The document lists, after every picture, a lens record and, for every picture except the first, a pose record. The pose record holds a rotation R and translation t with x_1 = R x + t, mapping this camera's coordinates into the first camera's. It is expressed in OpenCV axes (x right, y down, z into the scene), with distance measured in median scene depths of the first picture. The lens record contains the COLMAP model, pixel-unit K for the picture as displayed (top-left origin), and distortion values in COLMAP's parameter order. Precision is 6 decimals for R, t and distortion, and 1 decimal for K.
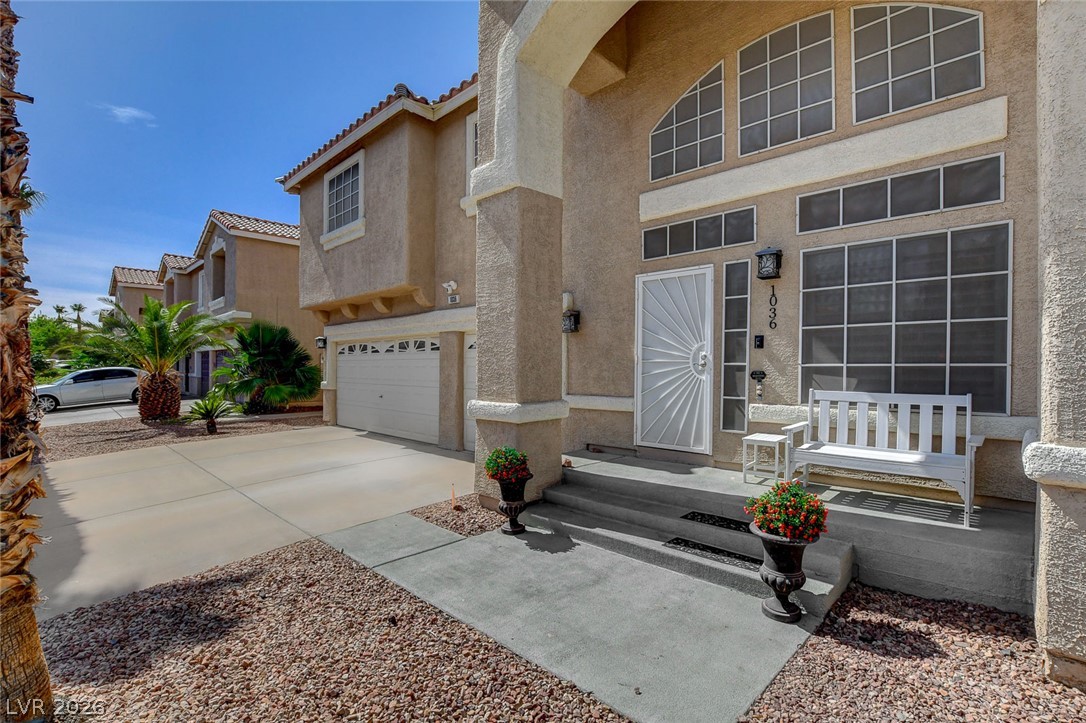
lens RADIAL K [[492.4, 0, 541.8], [0, 492.4, 369.6], [0, 0, 1]] dist [-0.018920, 0.000211]
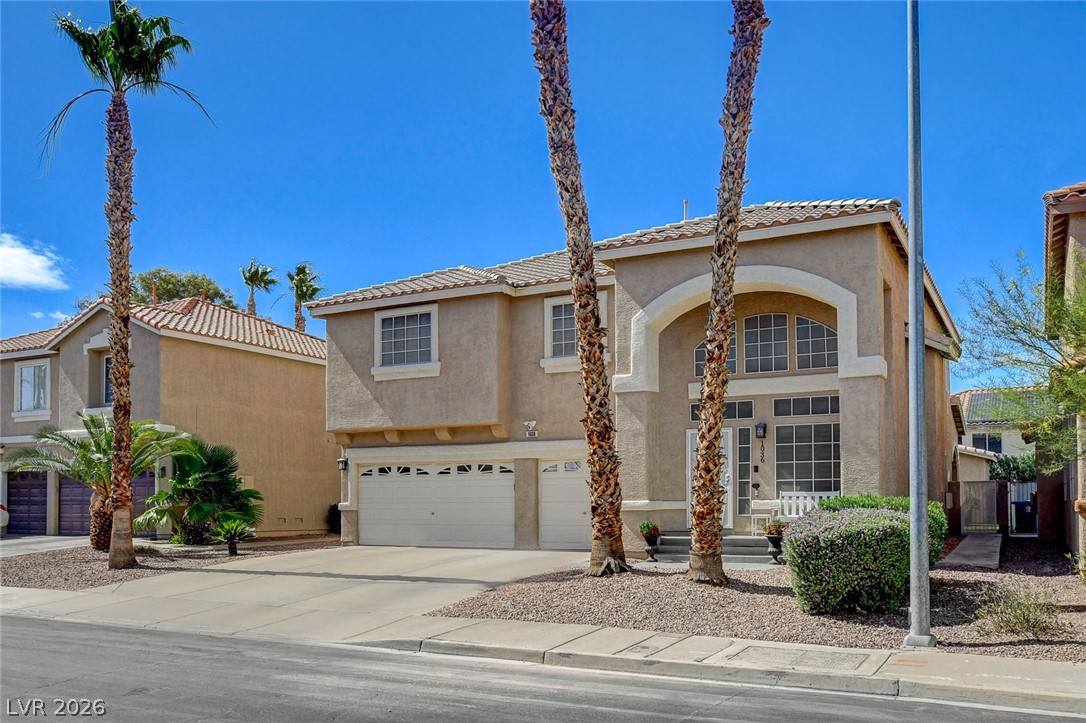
lens RADIAL K [[957.2, 0, 546.9], [0, 957.2, 474.2], [0, 0, 1]] dist [0.000094, 0.001911]
pose [[0.960819, -0.001904, 0.277169, -1.428583], [0.010866, 0.999466, -0.030802, 0.073839], [-0.276963, 0.032607, 0.960327, -2.458183]]
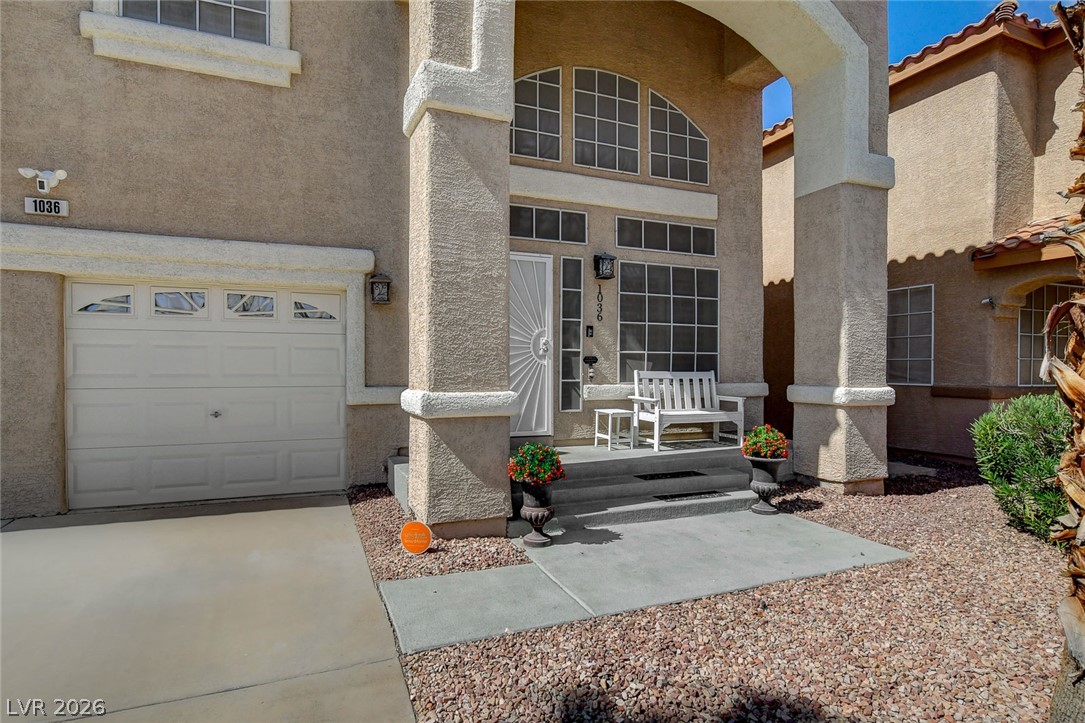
lens RADIAL K [[582.2, 0, 547.8], [0, 582.2, 370.6], [0, 0, 1]] dist [-0.003048, 0.000712]
pose [[0.401451, -0.007062, 0.915853, -0.854482], [-0.000975, 0.999966, 0.008138, 0.025121], [-0.915880, -0.004160, 0.401430, 0.529241]]
